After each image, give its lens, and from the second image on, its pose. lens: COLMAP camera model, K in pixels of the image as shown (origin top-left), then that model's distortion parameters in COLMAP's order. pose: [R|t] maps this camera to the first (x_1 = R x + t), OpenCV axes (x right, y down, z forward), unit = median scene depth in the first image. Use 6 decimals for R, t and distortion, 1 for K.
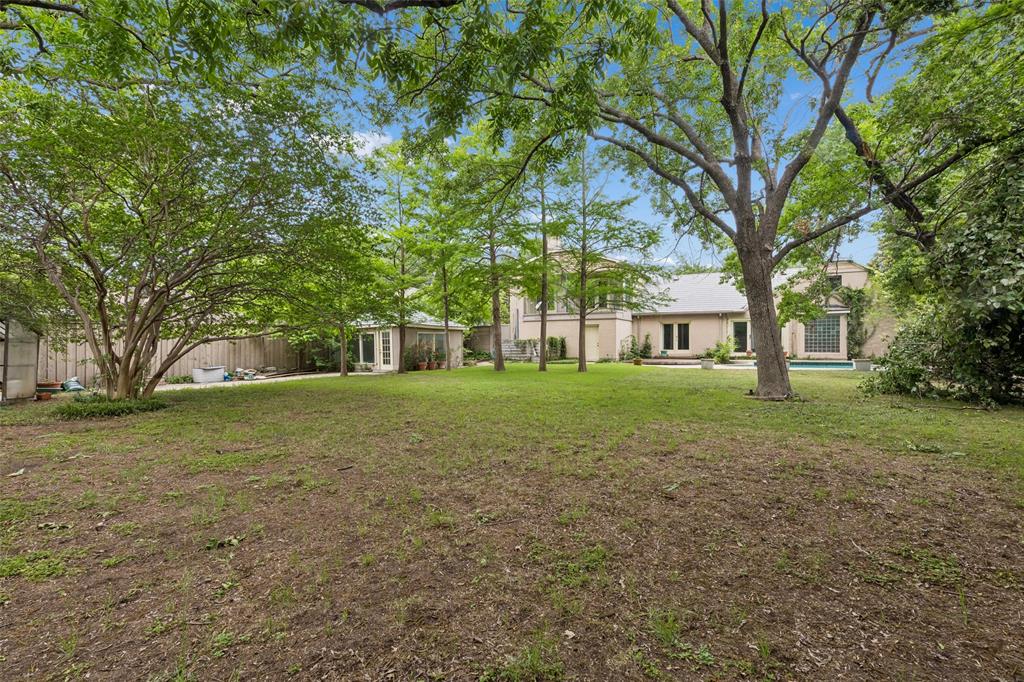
lens RADIAL K [[465.5, 0, 511.4], [0, 465.5, 339.8], [0, 0, 1]] dist [0.001356, -0.001449]
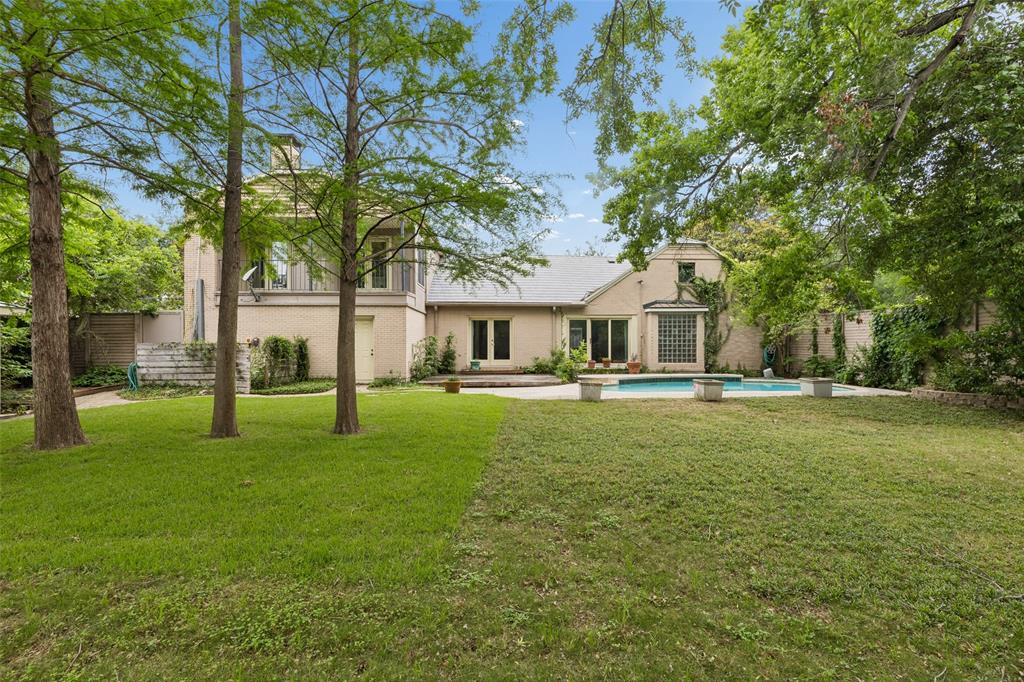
lens RADIAL K [[465.5, 0, 510.7], [0, 465.5, 343.5], [0, 0, 1]] dist [0.001356, -0.001449]
pose [[0.873544, 0.007427, 0.486688, 0.063413], [-0.006972, 0.999972, -0.002746, -0.000113], [-0.486695, -0.000994, 0.873571, 0.453753]]
